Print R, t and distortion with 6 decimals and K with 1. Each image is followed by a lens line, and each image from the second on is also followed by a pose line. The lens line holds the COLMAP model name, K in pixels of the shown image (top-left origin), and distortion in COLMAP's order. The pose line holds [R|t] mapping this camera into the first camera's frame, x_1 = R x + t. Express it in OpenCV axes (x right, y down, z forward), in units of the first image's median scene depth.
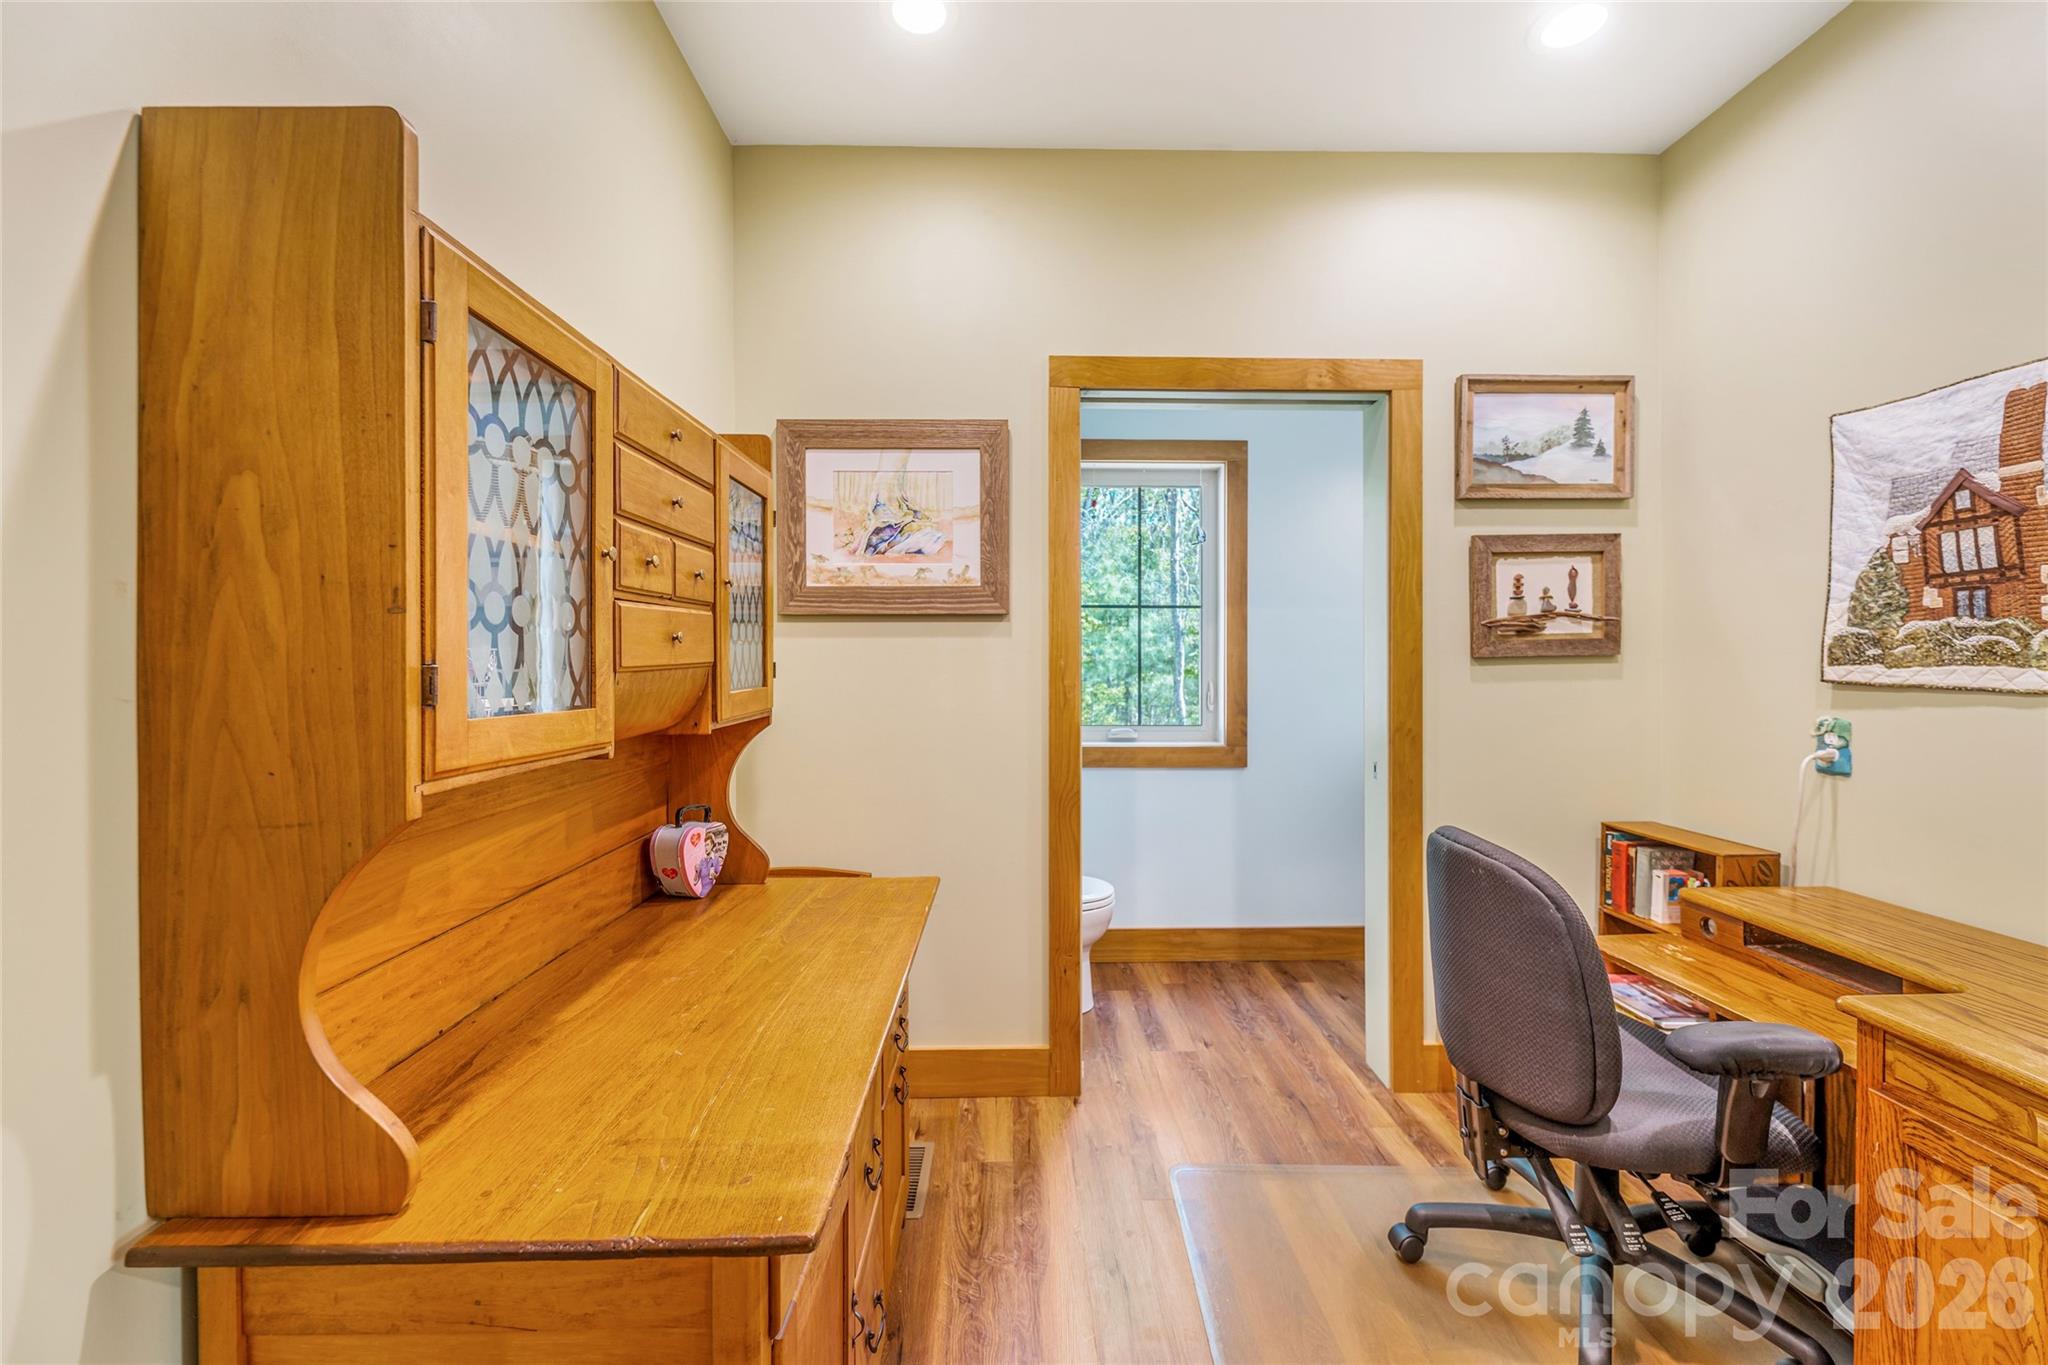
lens RADIAL K [[849.3, 0, 1029.4], [0, 849.3, 659.0], [0, 0, 1]] dist [0.000306, -0.000884]
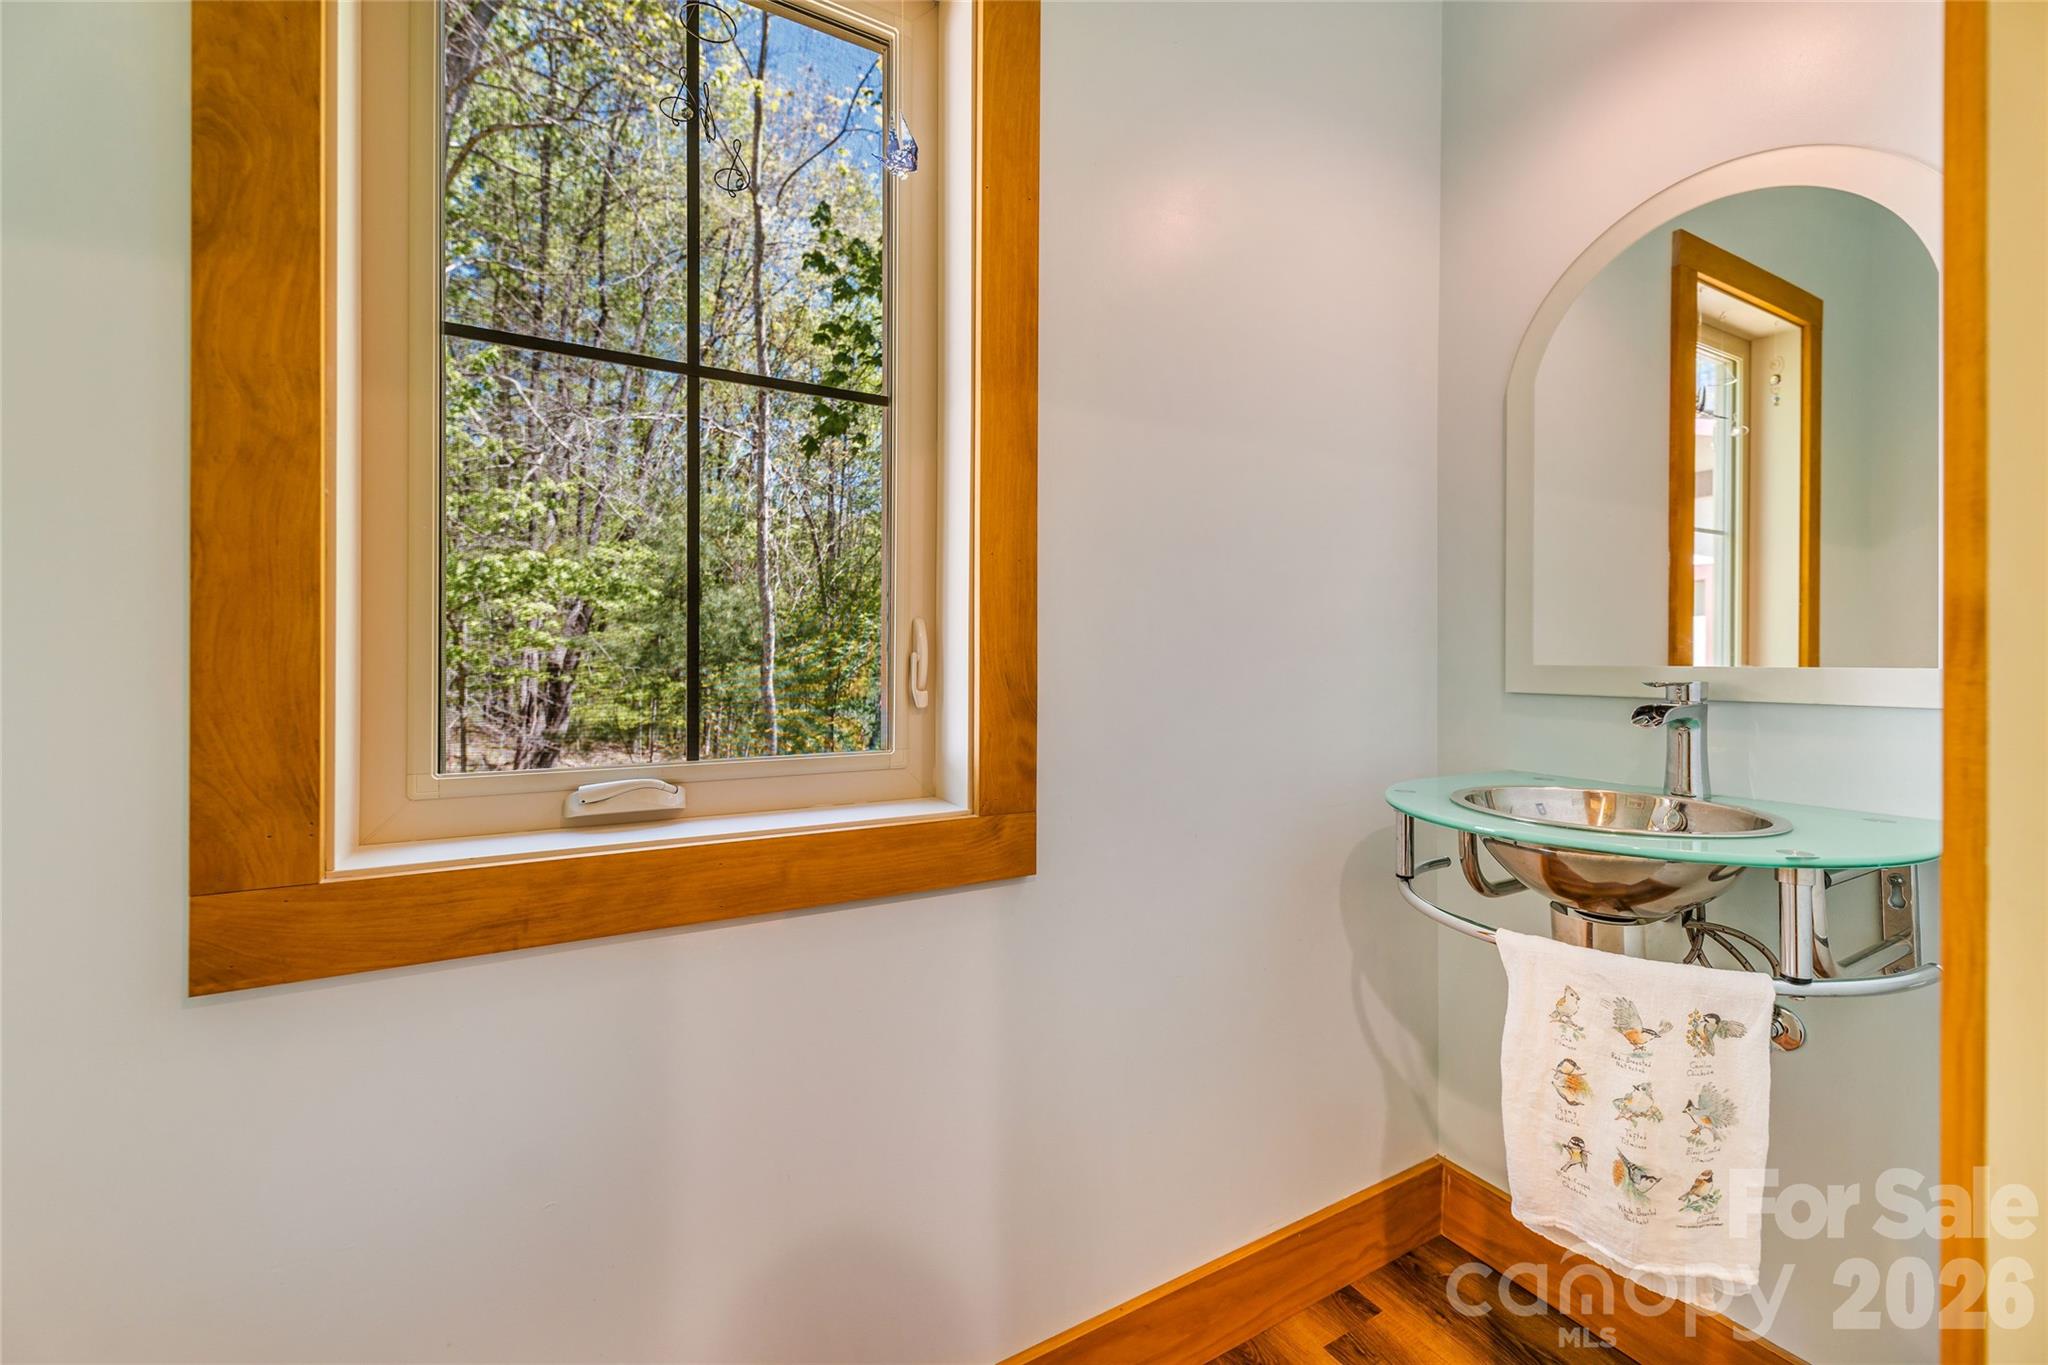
lens RADIAL K [[849.3, 0, 1029.4], [0, 849.3, 659.0], [0, 0, 1]] dist [0.000306, -0.000884]
pose [[0.887171, 0.000620, 0.461441, 0.100930], [-0.001890, 0.999996, 0.002290, 0.042304], [-0.461437, -0.002904, 0.887168, 0.705811]]
